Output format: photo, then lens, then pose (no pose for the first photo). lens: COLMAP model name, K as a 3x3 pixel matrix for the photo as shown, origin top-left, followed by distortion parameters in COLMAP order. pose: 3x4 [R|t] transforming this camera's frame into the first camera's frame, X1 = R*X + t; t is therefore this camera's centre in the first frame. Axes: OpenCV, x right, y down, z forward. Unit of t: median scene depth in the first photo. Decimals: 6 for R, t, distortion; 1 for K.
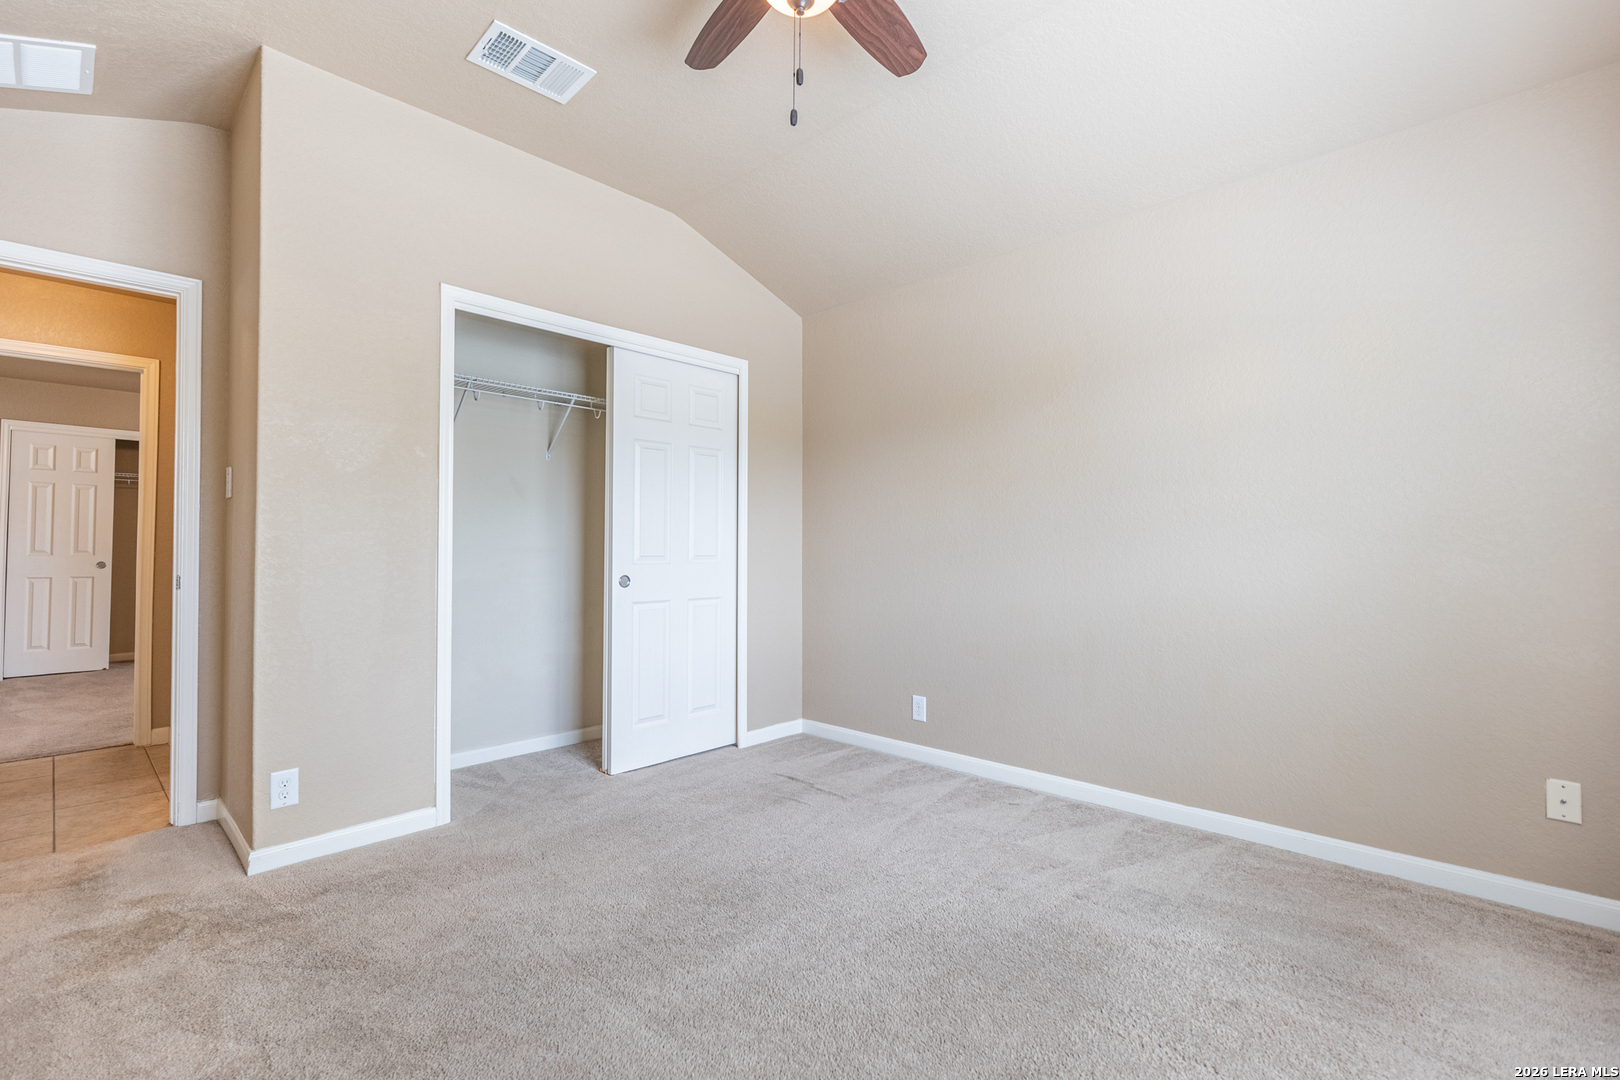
lens RADIAL K [[731.3, 0, 820.9], [0, 731.3, 537.2], [0, 0, 1]] dist [0.010440, -0.001246]
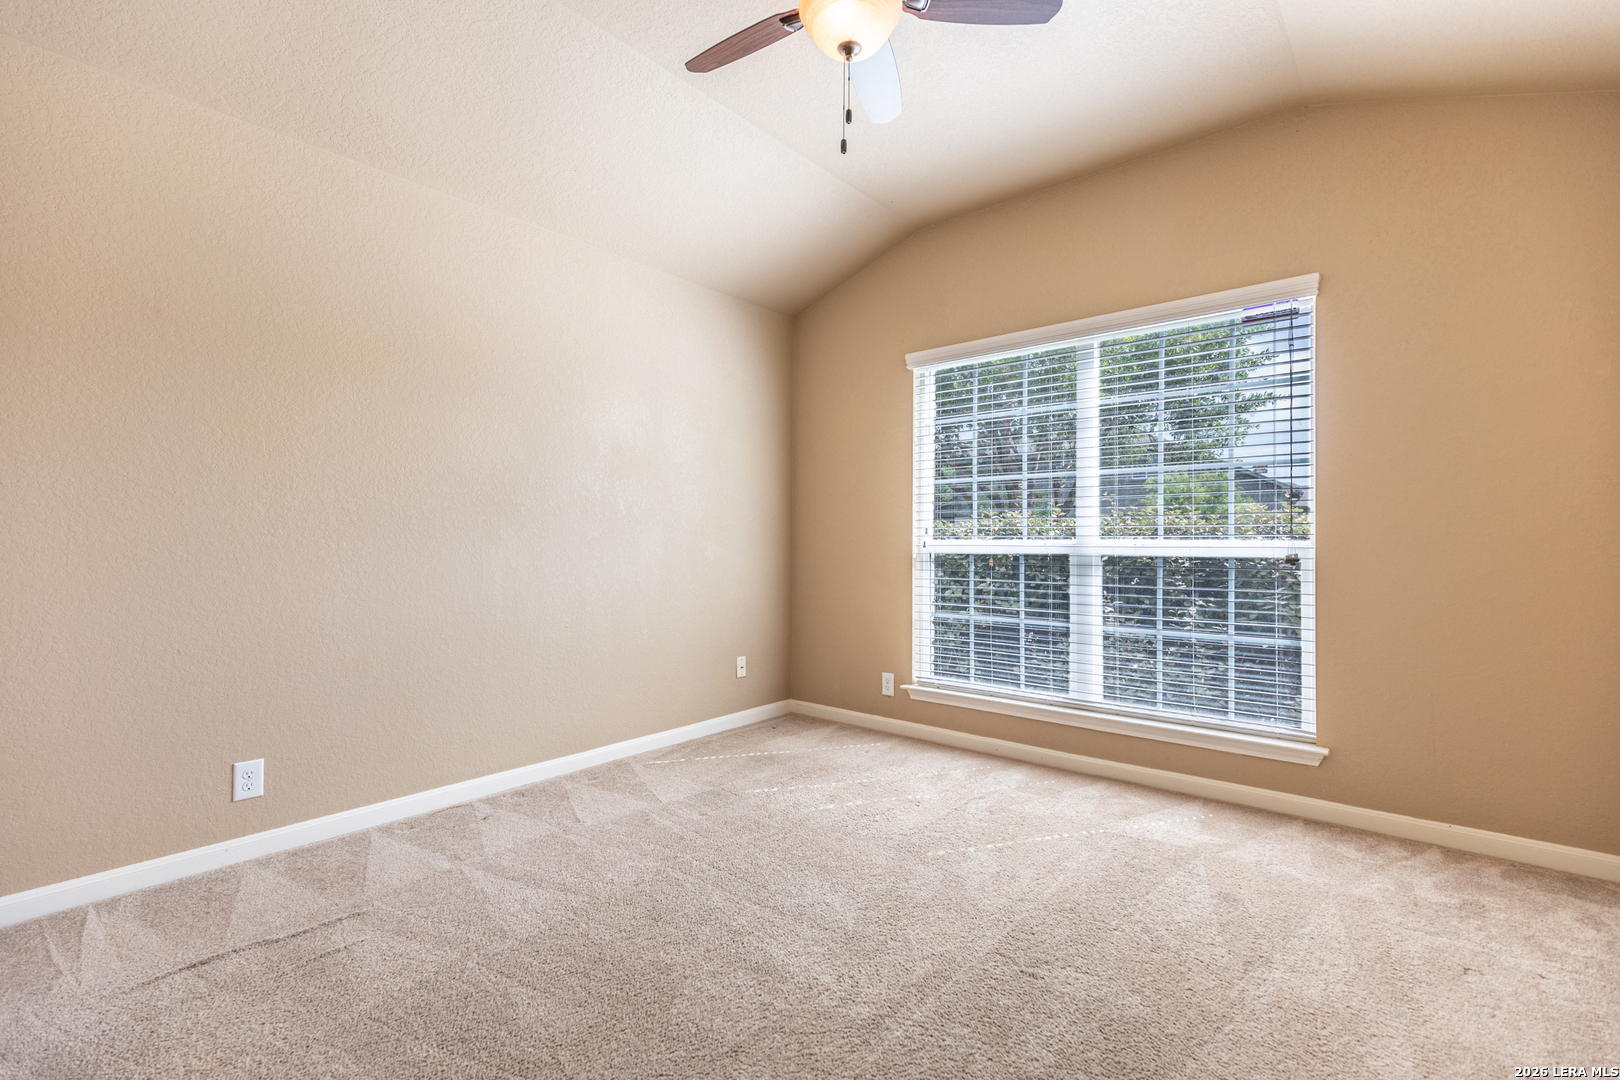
lens RADIAL K [[731.3, 0, 813.3], [0, 731.3, 538.2], [0, 0, 1]] dist [0.010440, -0.001246]
pose [[-0.052229, -0.001411, 0.998634, -0.750855], [-0.019930, 0.999801, 0.000370, 0.003957], [-0.998436, -0.019884, -0.052247, 0.709534]]
